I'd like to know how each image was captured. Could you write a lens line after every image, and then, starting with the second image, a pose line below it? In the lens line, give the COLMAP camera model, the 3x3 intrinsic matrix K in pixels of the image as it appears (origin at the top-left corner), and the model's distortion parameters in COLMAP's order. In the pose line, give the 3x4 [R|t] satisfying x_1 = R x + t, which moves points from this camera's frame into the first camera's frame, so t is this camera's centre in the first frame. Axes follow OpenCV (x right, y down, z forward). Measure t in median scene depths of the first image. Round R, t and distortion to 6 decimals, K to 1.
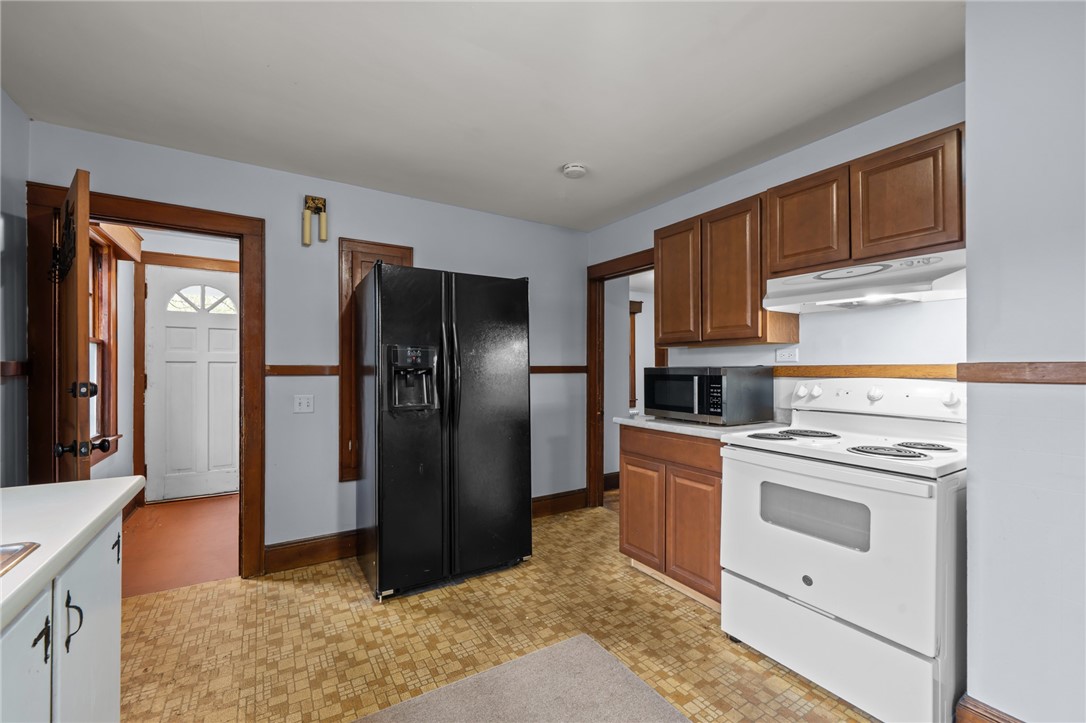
lens RADIAL K [[443.1, 0, 536.1], [0, 443.1, 369.0], [0, 0, 1]] dist [-0.002903, 0.000244]
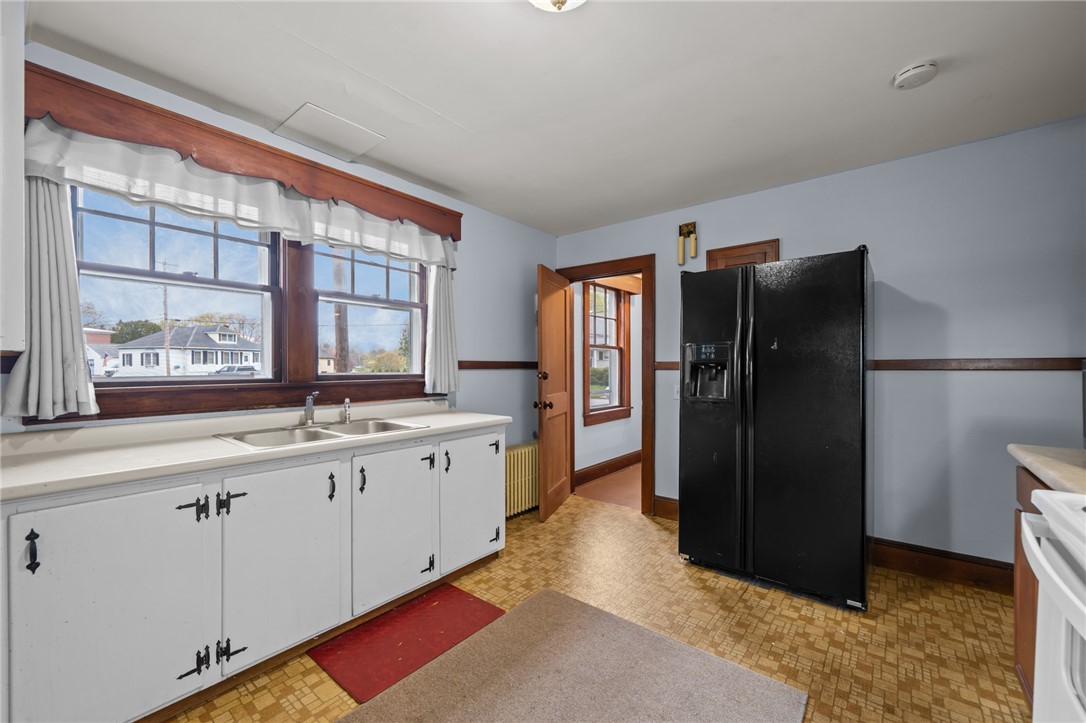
lens RADIAL K [[443.1, 0, 540.0], [0, 443.1, 368.4], [0, 0, 1]] dist [-0.002903, 0.000244]
pose [[0.331326, 0.004706, -0.943504, 0.623116], [0.004996, 0.999965, 0.006742, 0.000541], [0.943503, -0.006947, 0.331291, 0.251589]]
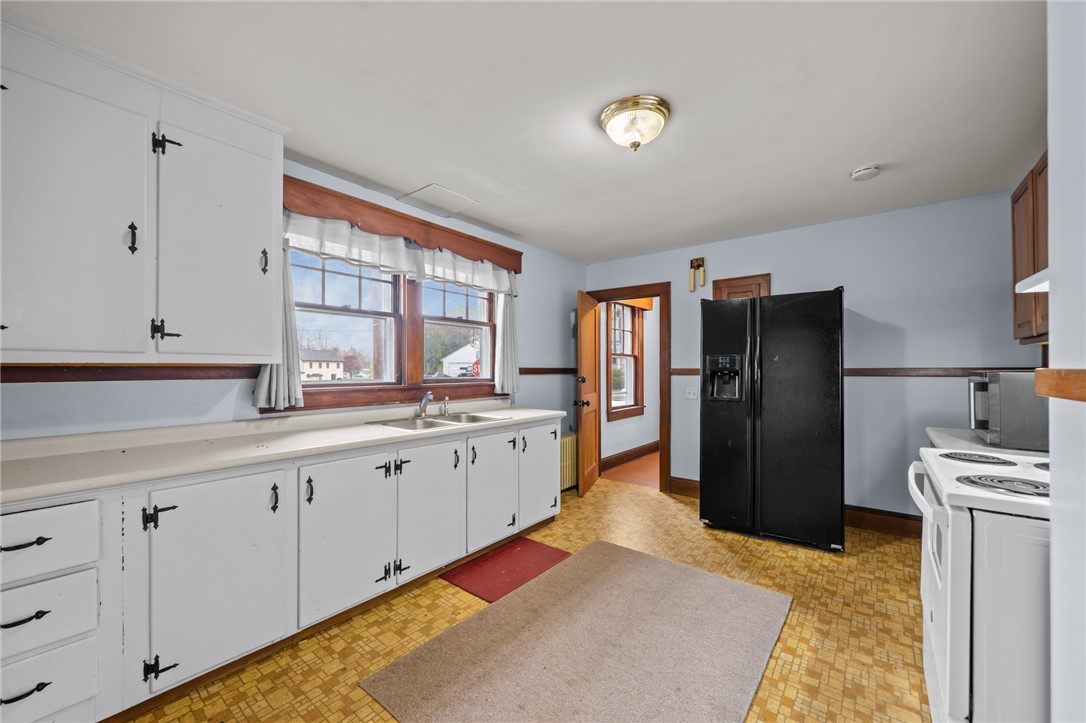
lens RADIAL K [[426.3, 0, 540.1], [0, 426.3, 367.6], [0, 0, 1]] dist [-0.006978, -0.000233]
pose [[0.336371, -0.003006, -0.941725, 0.843967], [0.003247, 0.999993, -0.002032, -0.012083], [0.941724, -0.002374, 0.336378, -0.009778]]
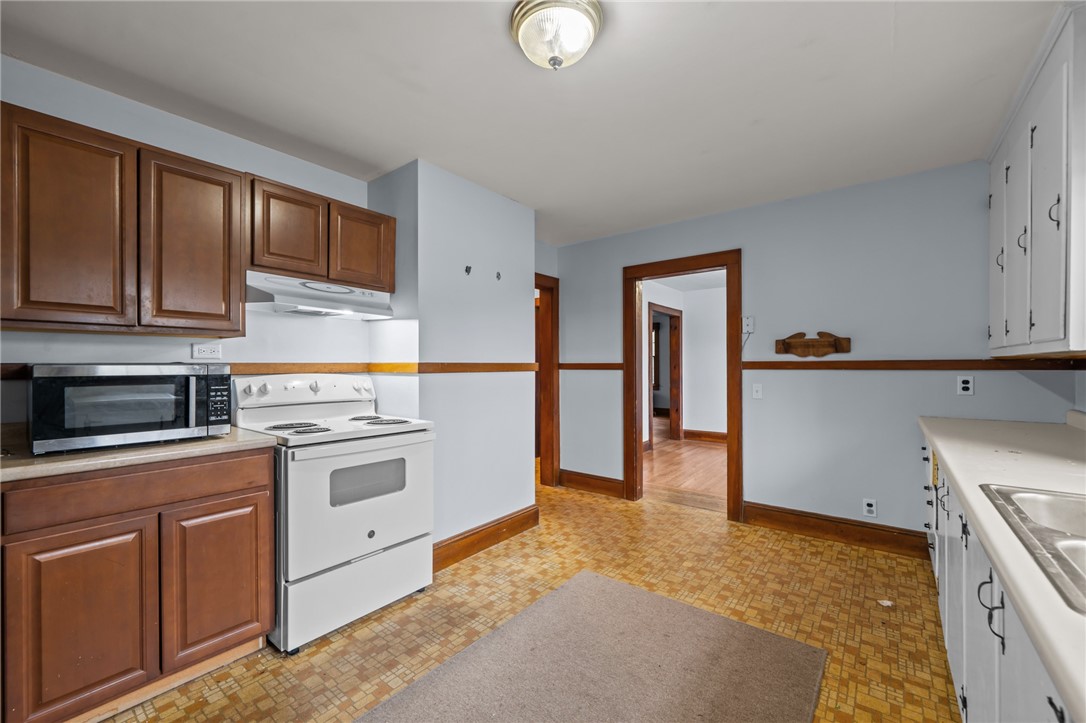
lens RADIAL K [[443.1, 0, 536.6], [0, 443.1, 363.6], [0, 0, 1]] dist [-0.002903, 0.000244]
pose [[-0.340888, 0.001021, 0.940103, -0.541393], [-0.000742, 0.999999, -0.001355, -0.004862], [-0.940103, -0.001160, -0.340887, 0.728781]]
